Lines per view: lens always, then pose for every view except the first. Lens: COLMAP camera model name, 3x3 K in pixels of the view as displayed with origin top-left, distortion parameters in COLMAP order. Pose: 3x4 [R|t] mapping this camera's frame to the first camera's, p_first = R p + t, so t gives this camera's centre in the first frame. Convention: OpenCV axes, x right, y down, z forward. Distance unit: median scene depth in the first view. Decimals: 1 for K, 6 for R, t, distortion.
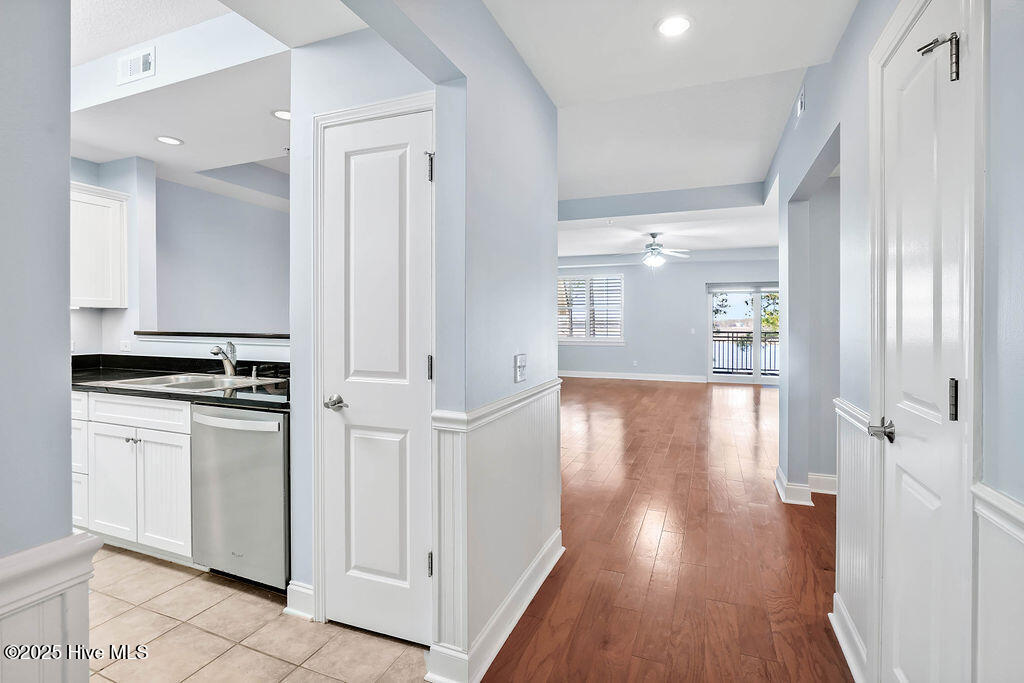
lens RADIAL K [[475.2, 0, 522.2], [0, 475.2, 325.4], [0, 0, 1]] dist [-0.011243, 0.003525]
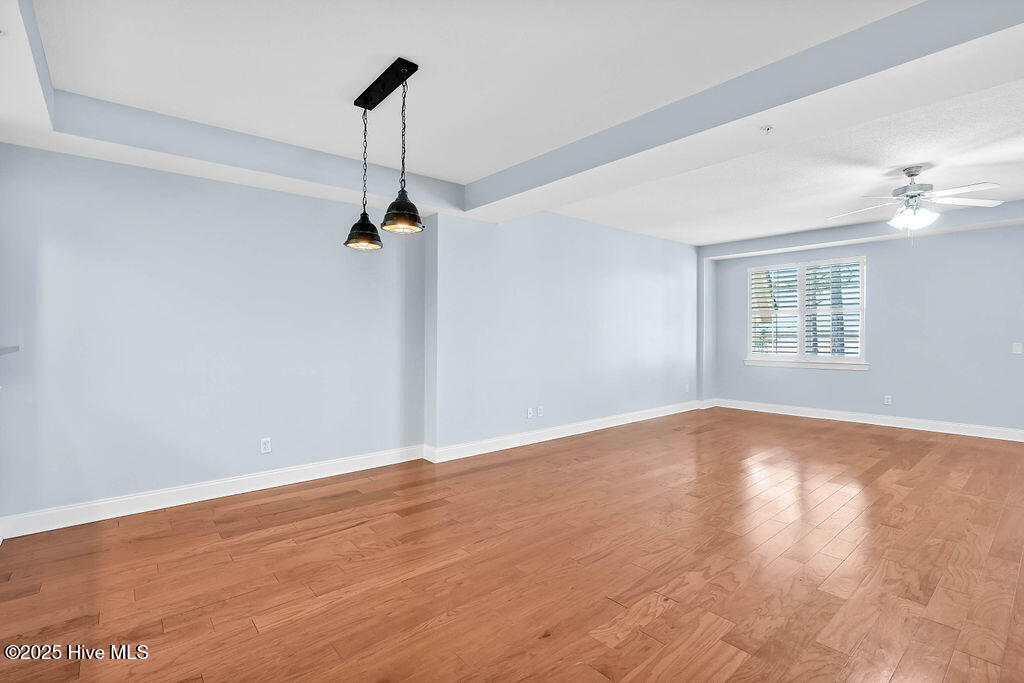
lens RADIAL K [[475.2, 0, 511.4], [0, 475.2, 337.7], [0, 0, 1]] dist [-0.011243, 0.003525]
pose [[0.883372, 0.003727, -0.468658, 0.126788], [-0.001452, 0.999985, 0.005216, -0.004004], [0.468671, -0.003927, 0.883364, 0.314020]]
